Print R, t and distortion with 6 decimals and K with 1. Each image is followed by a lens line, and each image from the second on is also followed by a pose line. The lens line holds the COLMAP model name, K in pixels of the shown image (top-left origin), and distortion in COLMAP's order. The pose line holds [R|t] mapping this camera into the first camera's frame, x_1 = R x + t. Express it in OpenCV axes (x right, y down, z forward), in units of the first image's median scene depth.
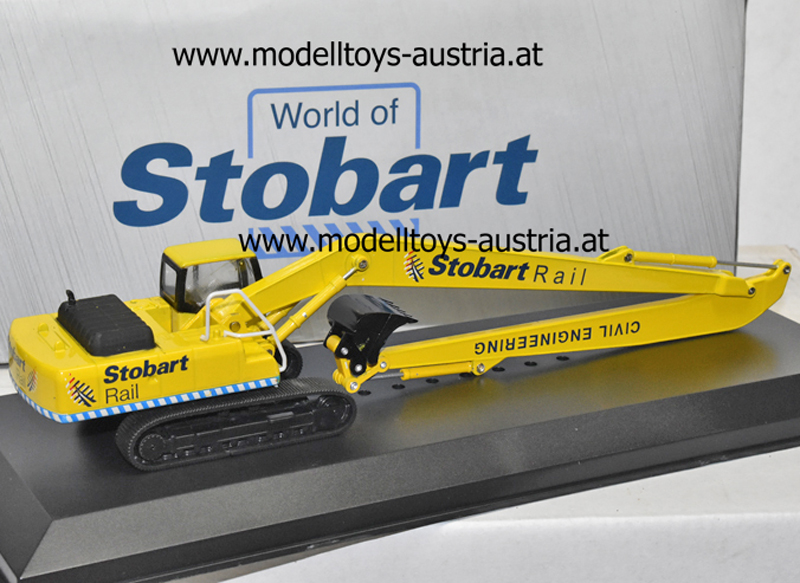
lens RADIAL K [[1939.5, 0, 400.0], [0, 1939.5, 291.5], [0, 0, 1]] dist [0.014048, -0.093899]
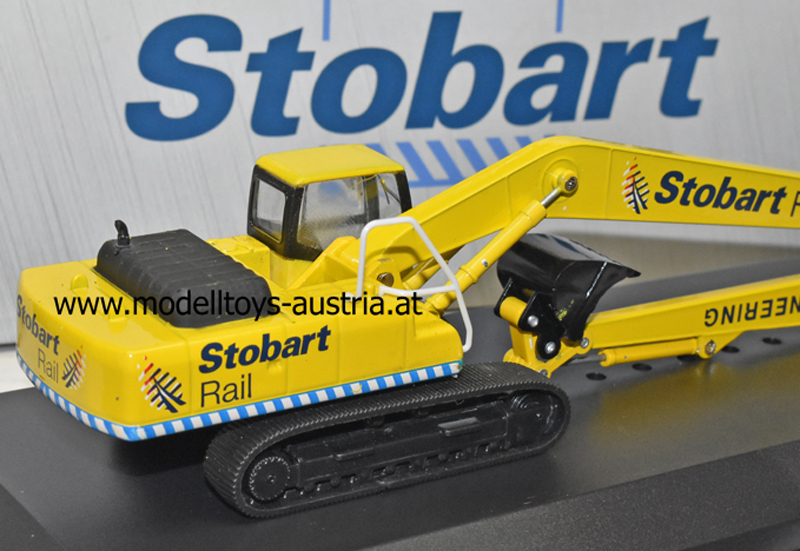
lens RADIAL K [[1989.1, 0, 400.0], [0, 1989.1, 275.5], [0, 0, 1]] dist [0.064315, -0.853048]
pose [[0.994892, -0.003709, 0.100877, -0.142501], [0.004325, 0.999973, -0.005885, 0.019993], [-0.100853, 0.006291, 0.994881, 0.362299]]
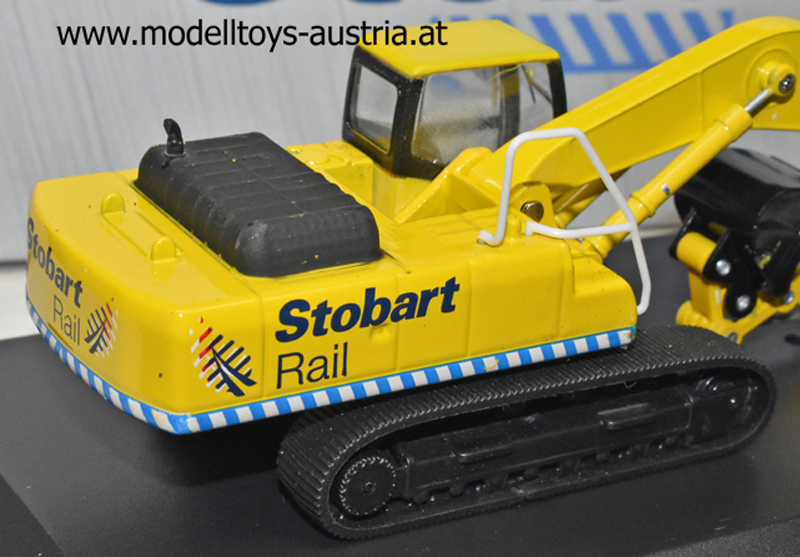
lens RADIAL K [[2116.2, 0, 365.6], [0, 2116.2, 277.9], [0, 0, 1]] dist [0.012127, 0.285681]
pose [[0.998237, 0.024572, 0.054029, -0.147646], [-0.027733, 0.997899, 0.058559, 0.005666], [-0.052476, -0.059954, 0.996821, 0.504942]]
